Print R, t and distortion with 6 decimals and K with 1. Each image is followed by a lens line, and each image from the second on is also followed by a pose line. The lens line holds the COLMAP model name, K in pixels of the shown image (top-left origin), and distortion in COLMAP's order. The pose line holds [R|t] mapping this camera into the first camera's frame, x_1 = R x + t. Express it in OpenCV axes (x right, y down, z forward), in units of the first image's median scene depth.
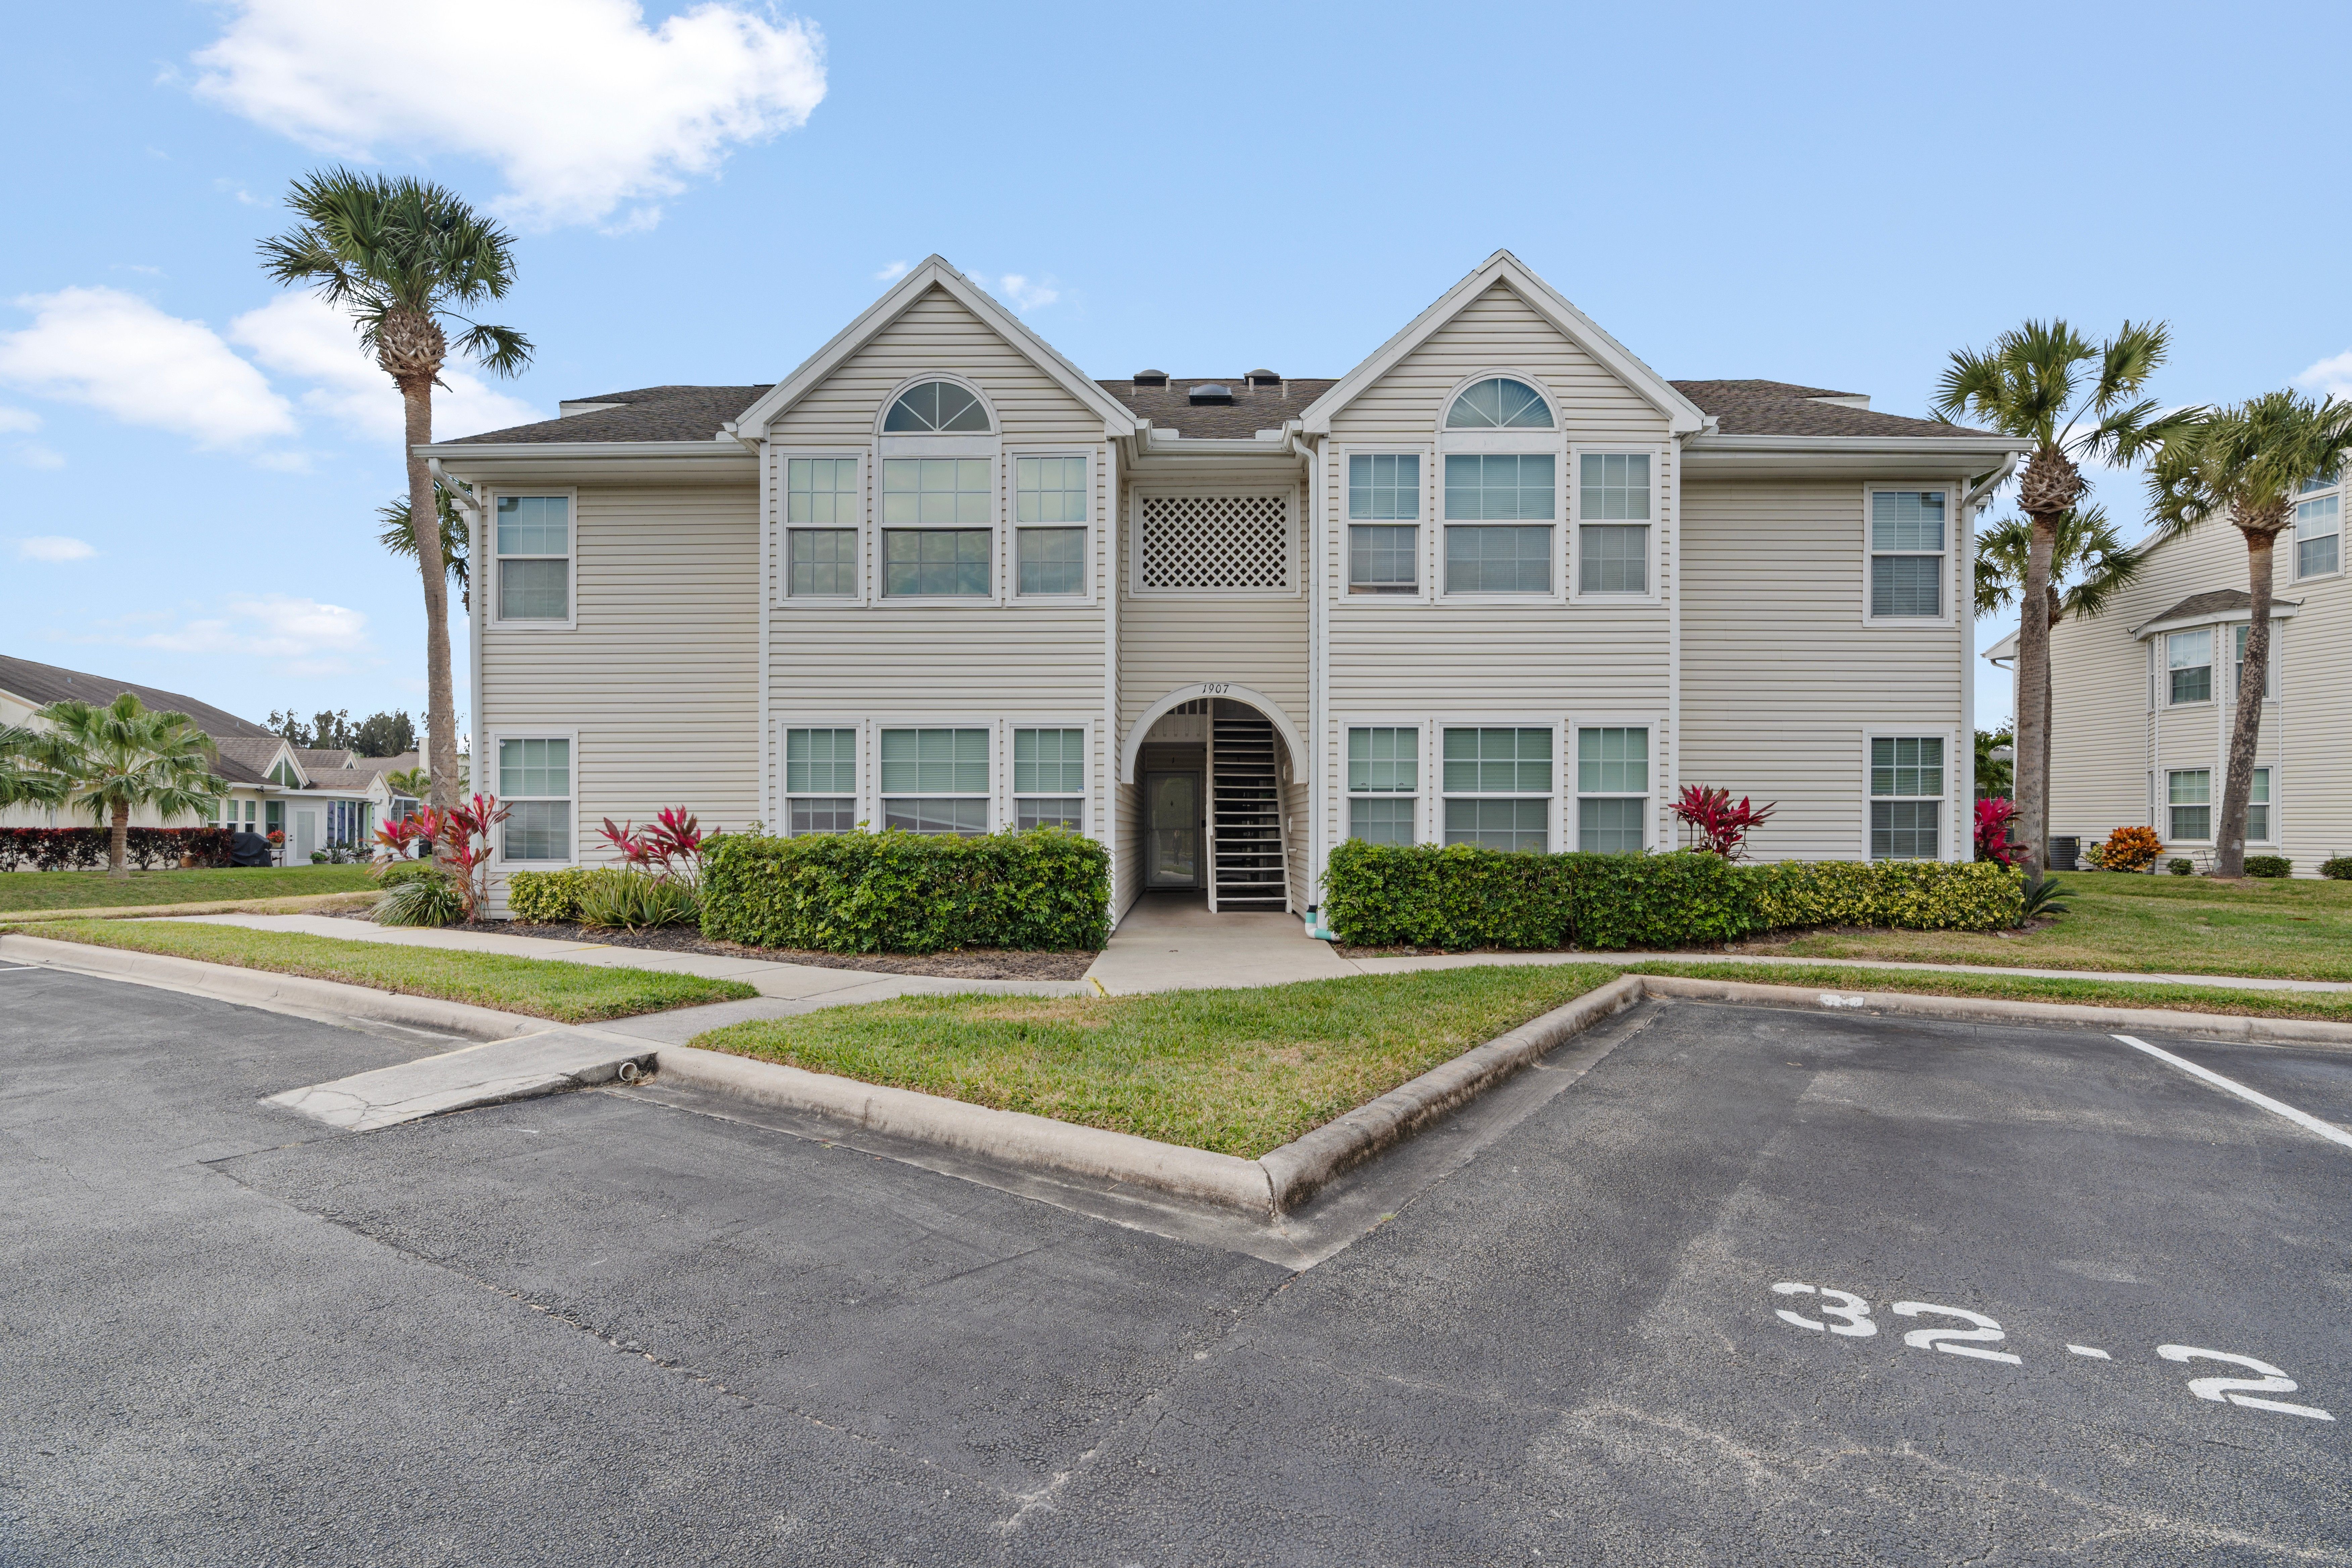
lens RADIAL K [[1168.2, 0, 1176.0], [0, 1168.2, 820.0], [0, 0, 1]] dist [-0.017918, -0.000561]
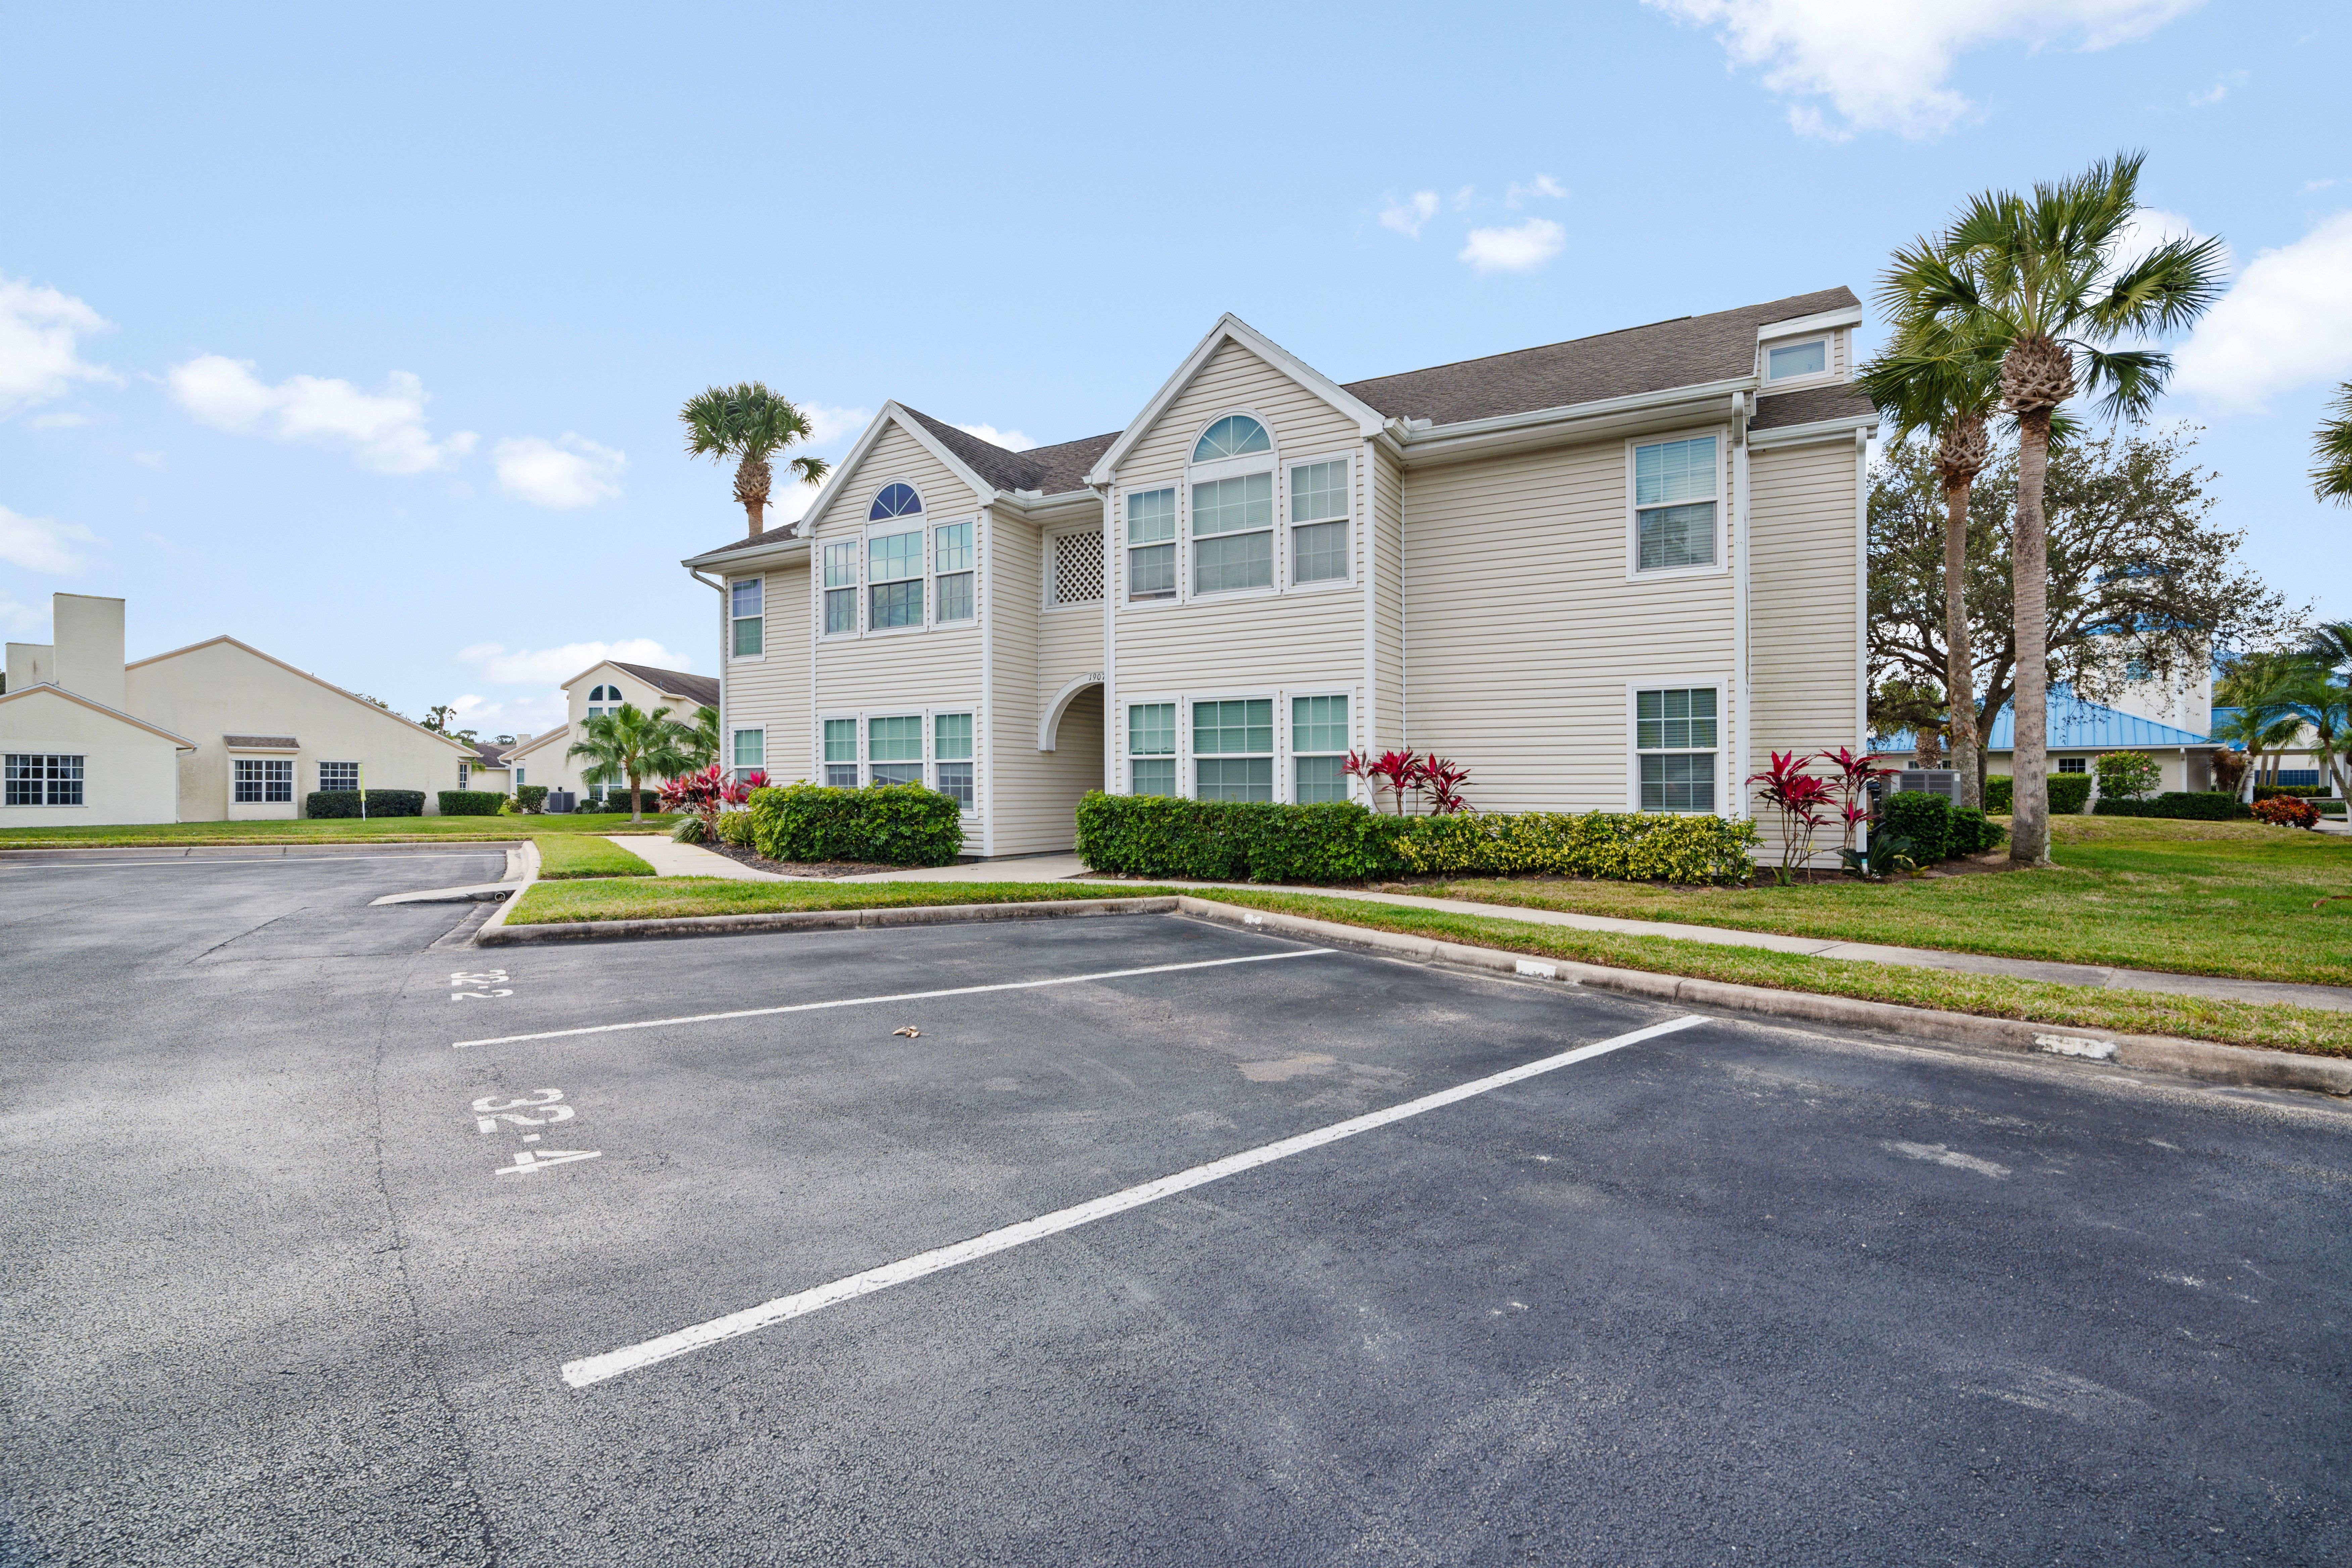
lens RADIAL K [[1079.9, 0, 1176.0], [0, 1079.9, 784.0], [0, 0, 1]] dist [-0.001865, -0.000048]
pose [[0.865546, -0.002720, -0.500823, 0.794906], [0.006661, 0.999959, 0.006080, 0.001425], [0.500786, -0.008598, 0.865529, -0.016223]]
